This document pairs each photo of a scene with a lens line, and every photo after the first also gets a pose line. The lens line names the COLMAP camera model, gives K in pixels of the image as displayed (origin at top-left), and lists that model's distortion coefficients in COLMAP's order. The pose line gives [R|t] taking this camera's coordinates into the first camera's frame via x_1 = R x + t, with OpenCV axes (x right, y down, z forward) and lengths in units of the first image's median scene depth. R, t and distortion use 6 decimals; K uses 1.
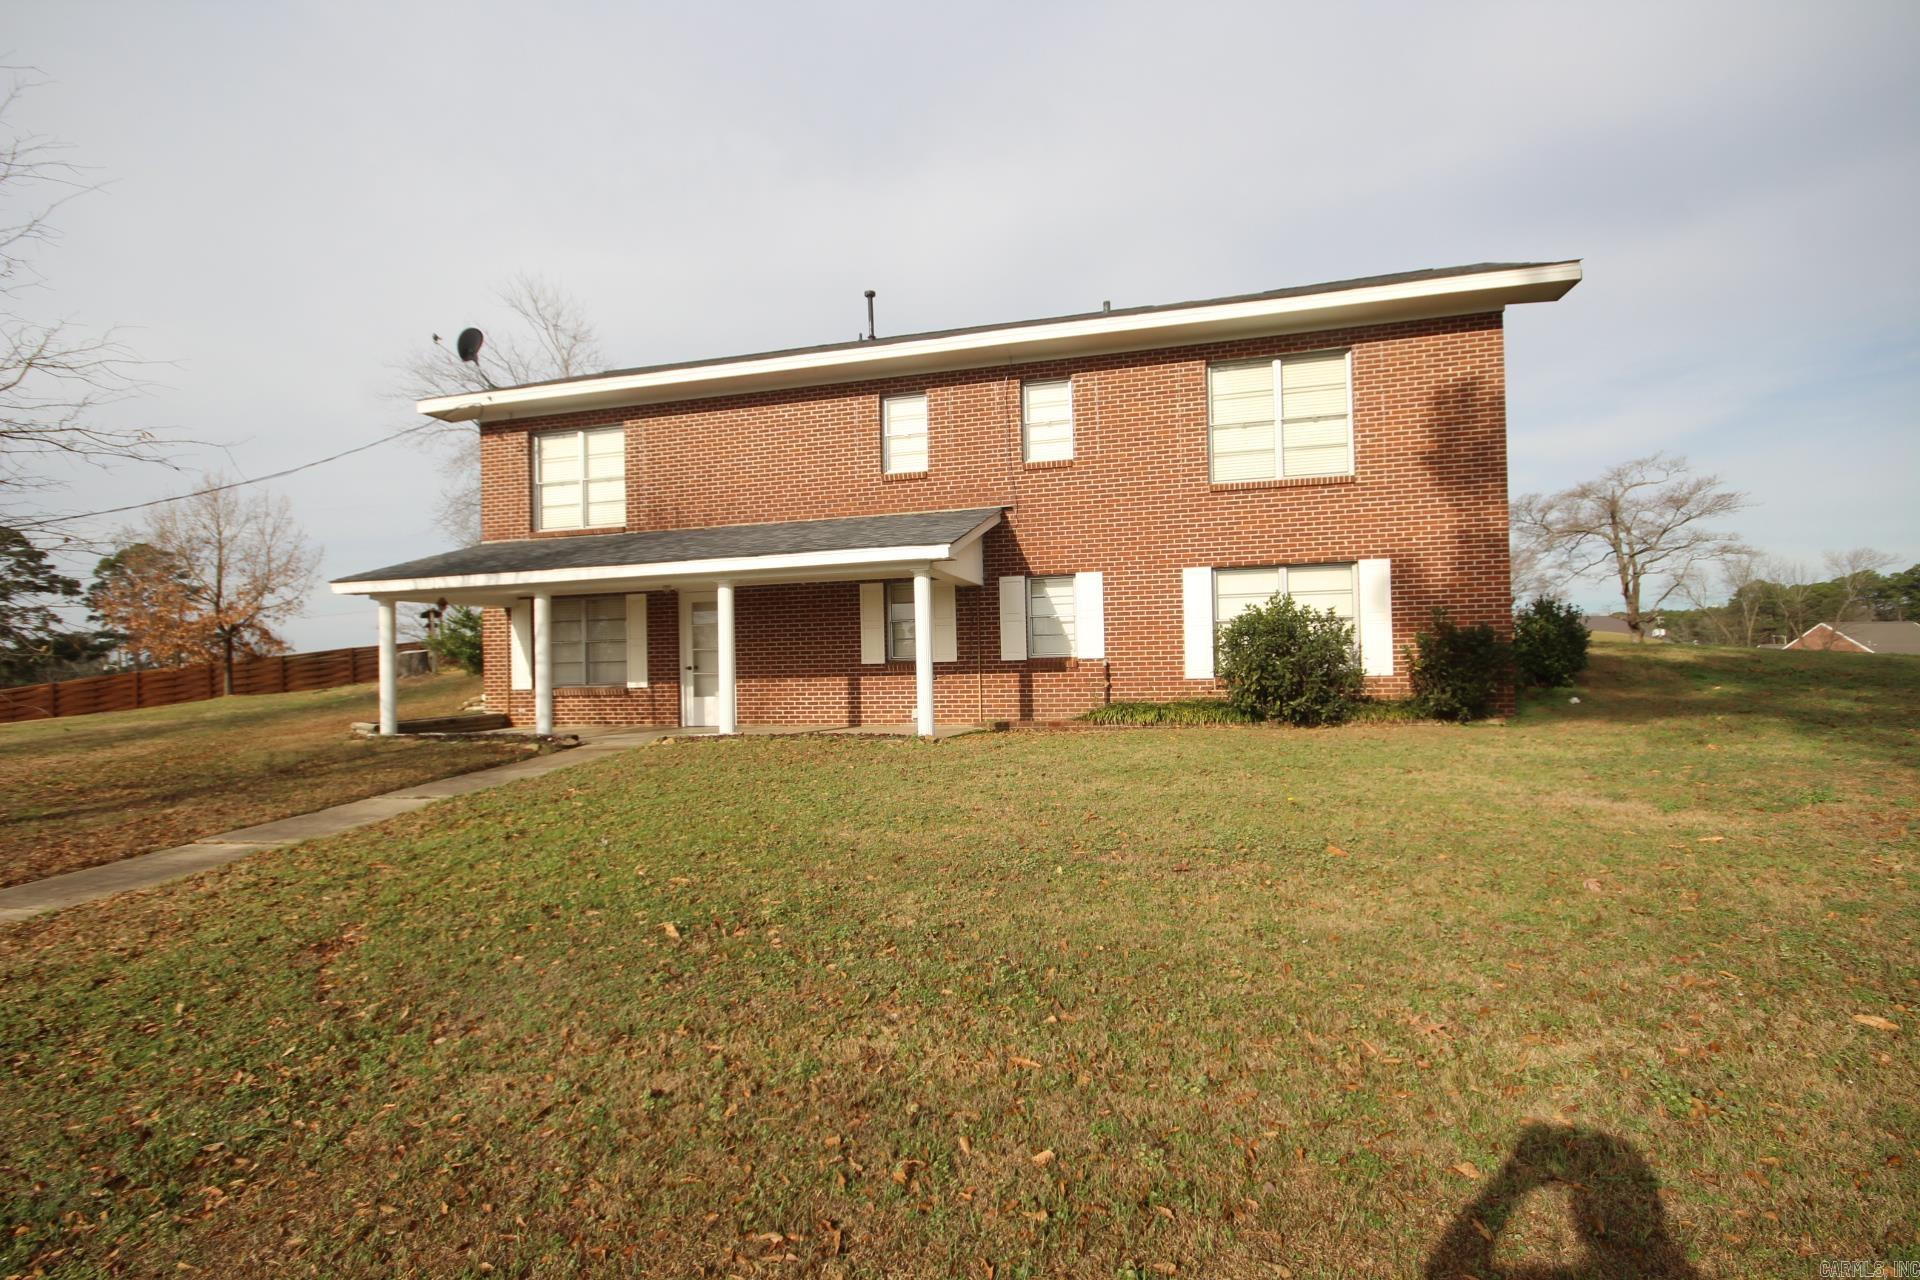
lens RADIAL K [[894.2, 0, 973.1], [0, 894.2, 649.7], [0, 0, 1]] dist [-0.010029, -0.002628]
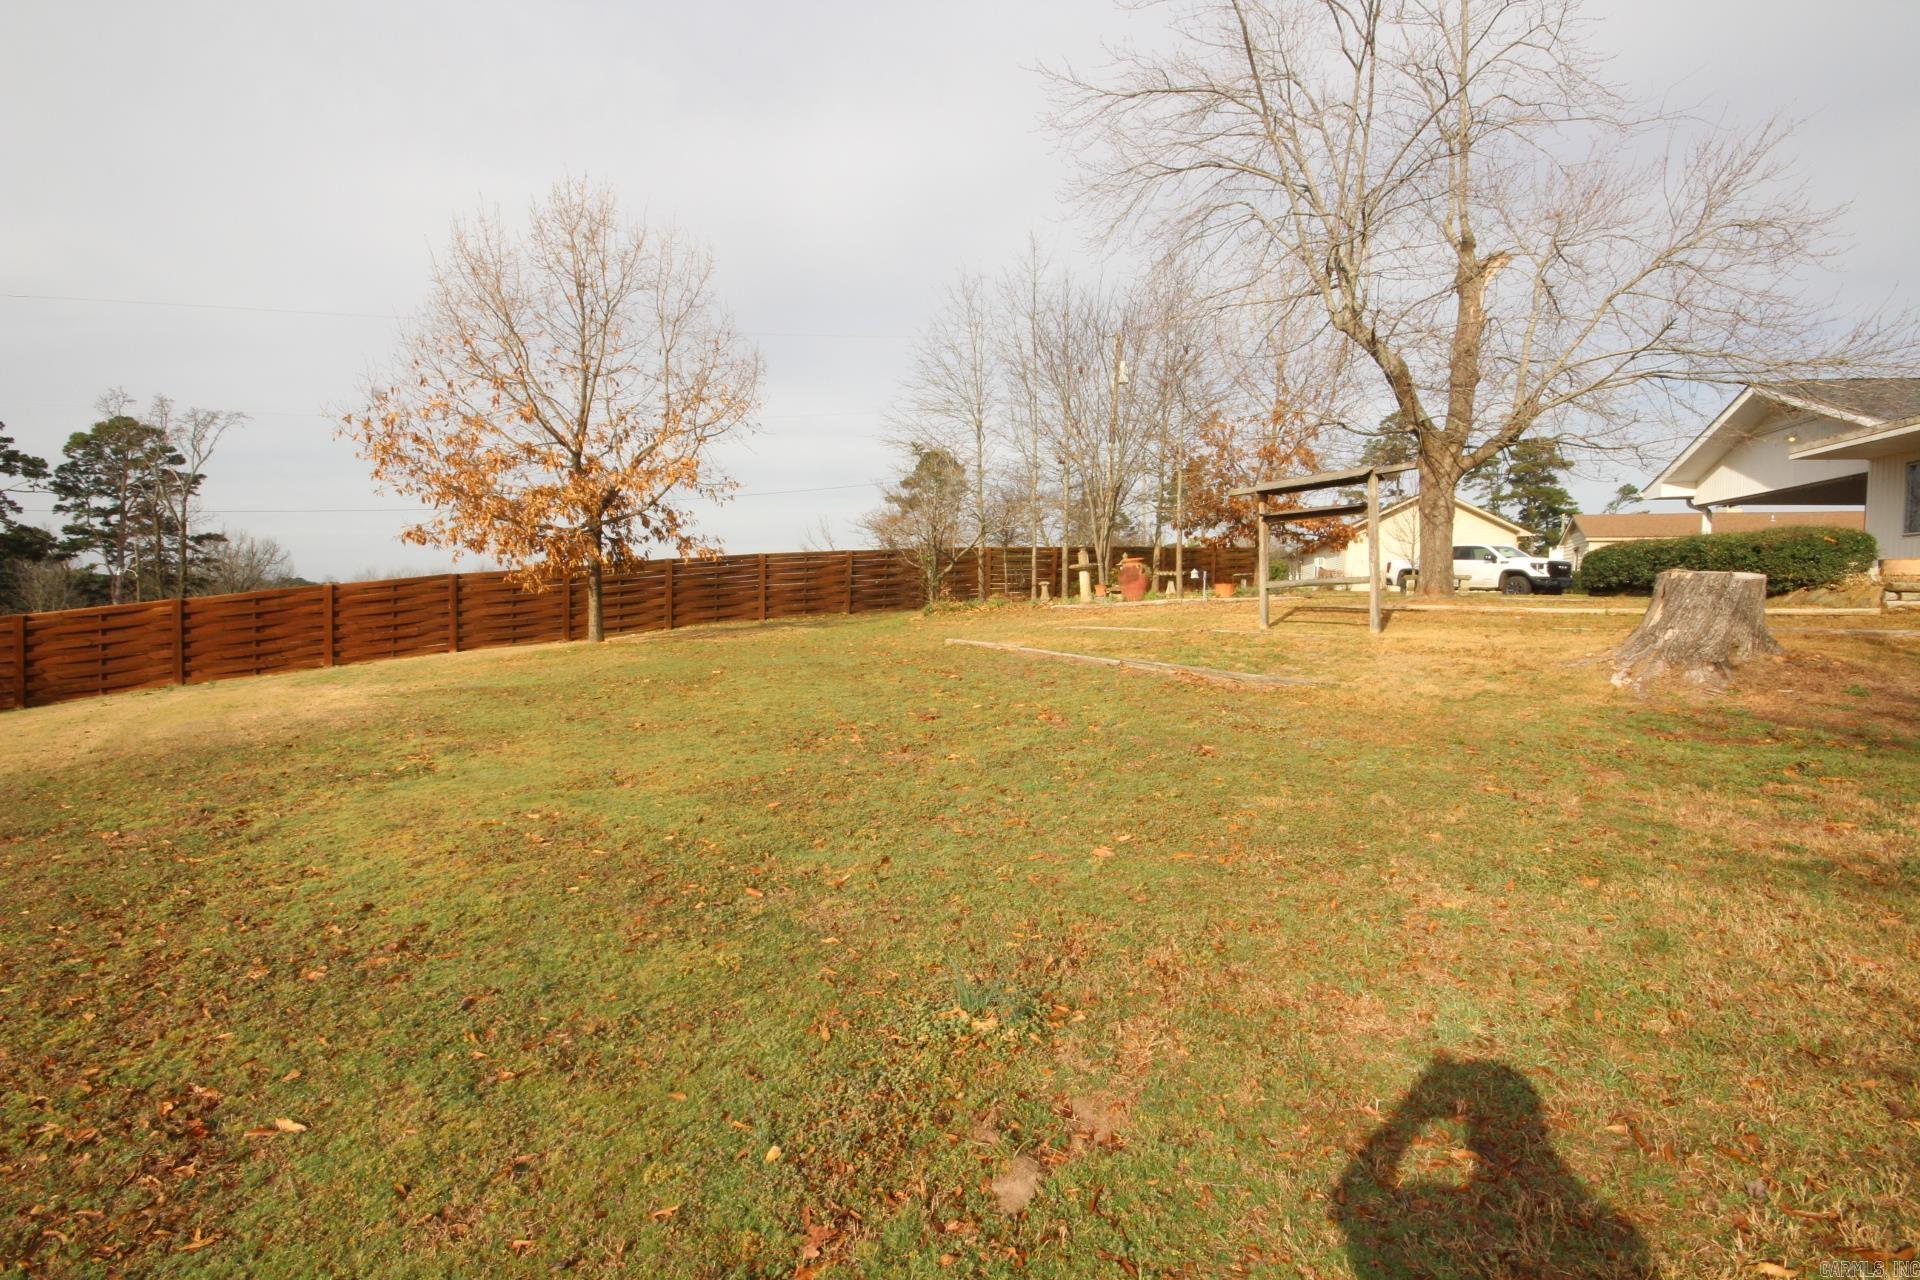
lens RADIAL K [[894.2, 0, 970.3], [0, 894.2, 645.3], [0, 0, 1]] dist [-0.010029, -0.002628]
pose [[0.997970, 0.035810, 0.052672, -0.220698], [-0.039137, 0.997211, 0.063544, 0.004672], [-0.050249, -0.065476, 0.996588, 0.161963]]
